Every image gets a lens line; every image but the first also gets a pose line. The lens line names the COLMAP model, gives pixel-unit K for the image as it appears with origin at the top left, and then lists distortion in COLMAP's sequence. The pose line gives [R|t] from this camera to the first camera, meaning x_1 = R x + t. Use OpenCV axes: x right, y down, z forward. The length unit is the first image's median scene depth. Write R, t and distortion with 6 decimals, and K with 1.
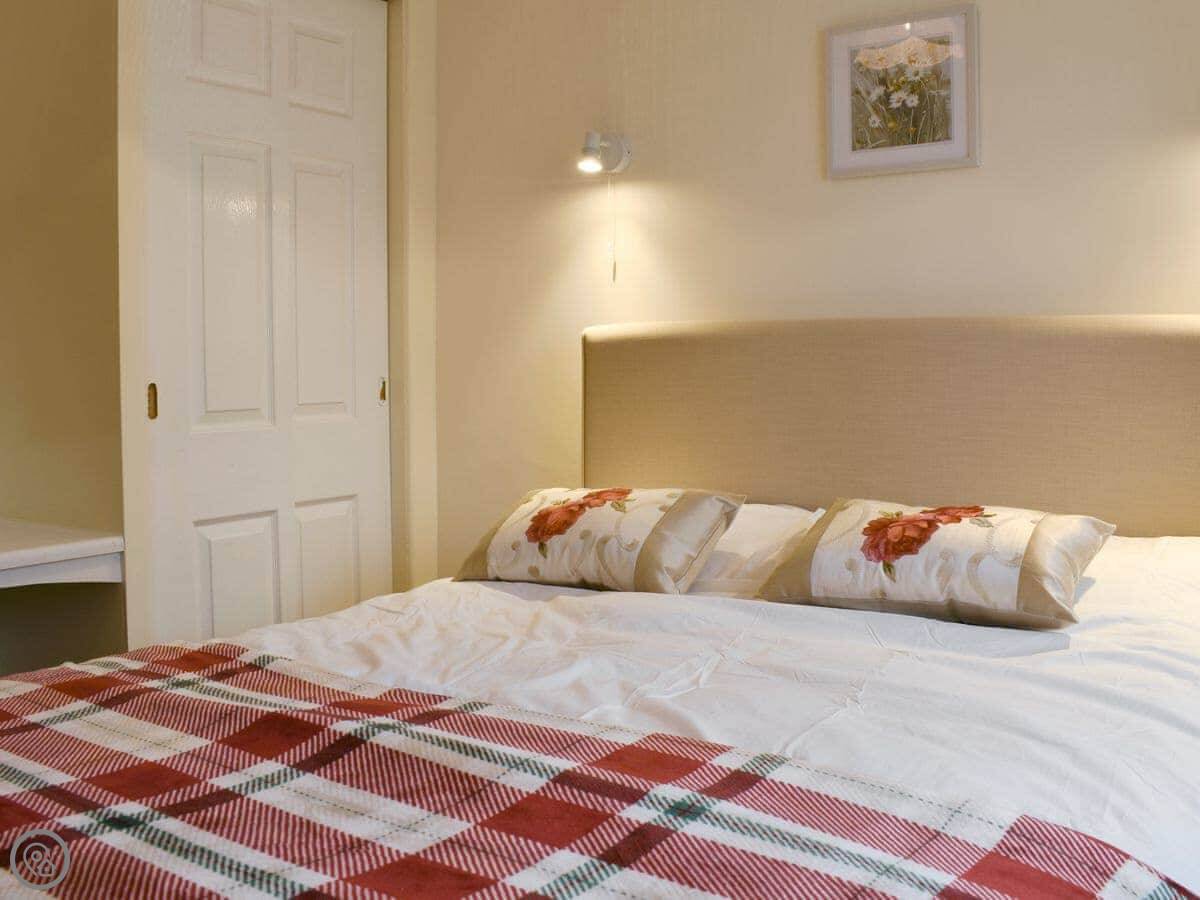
lens RADIAL K [[1135.1, 0, 600.0], [0, 1135.1, 450.0], [0, 0, 1]] dist [-0.098986, -0.007683]
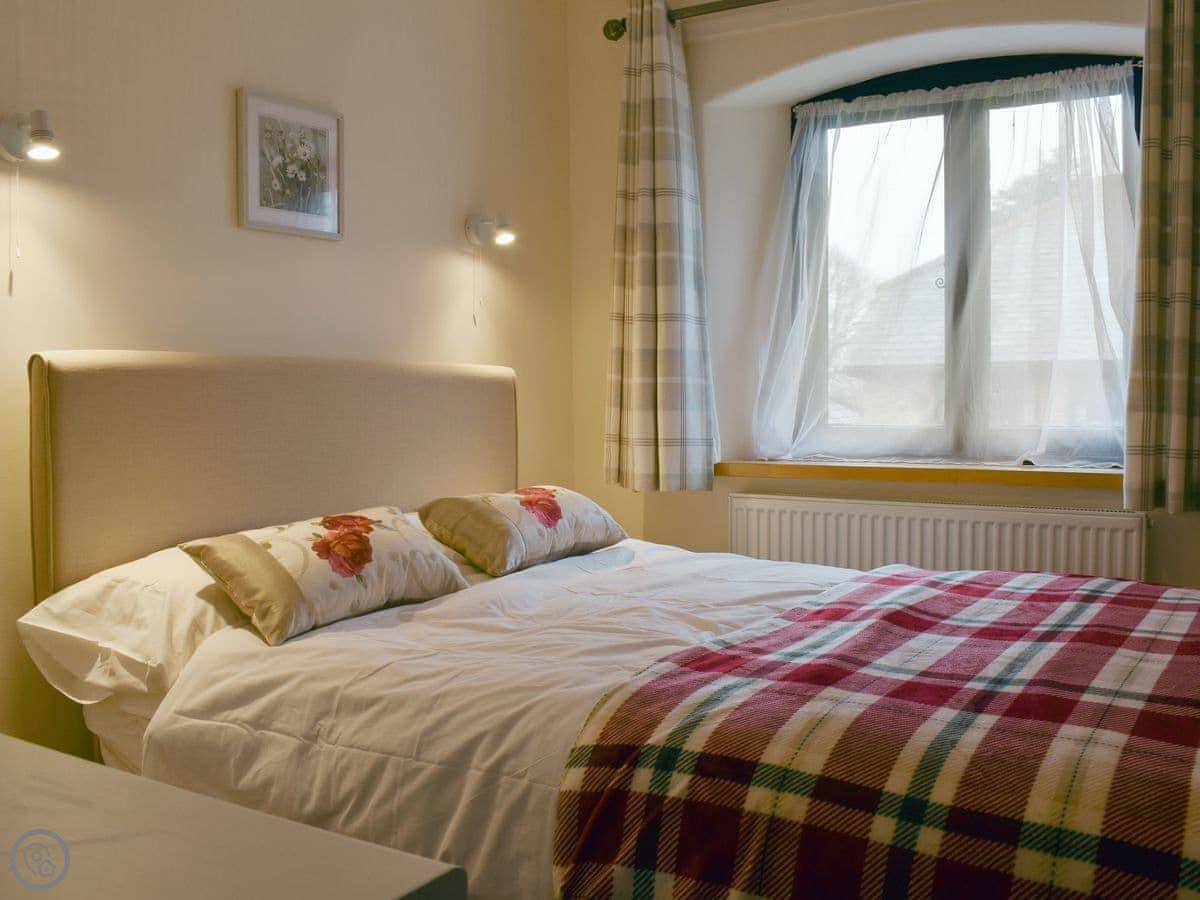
lens RADIAL K [[1135.1, 0, 600.0], [0, 1135.1, 450.0], [0, 0, 1]] dist [-0.098986, -0.007683]
pose [[-0.010345, -0.026846, 0.999586, -0.911874], [0.101862, 0.994411, 0.027761, -0.024262], [-0.994745, 0.102107, -0.007553, 0.716911]]
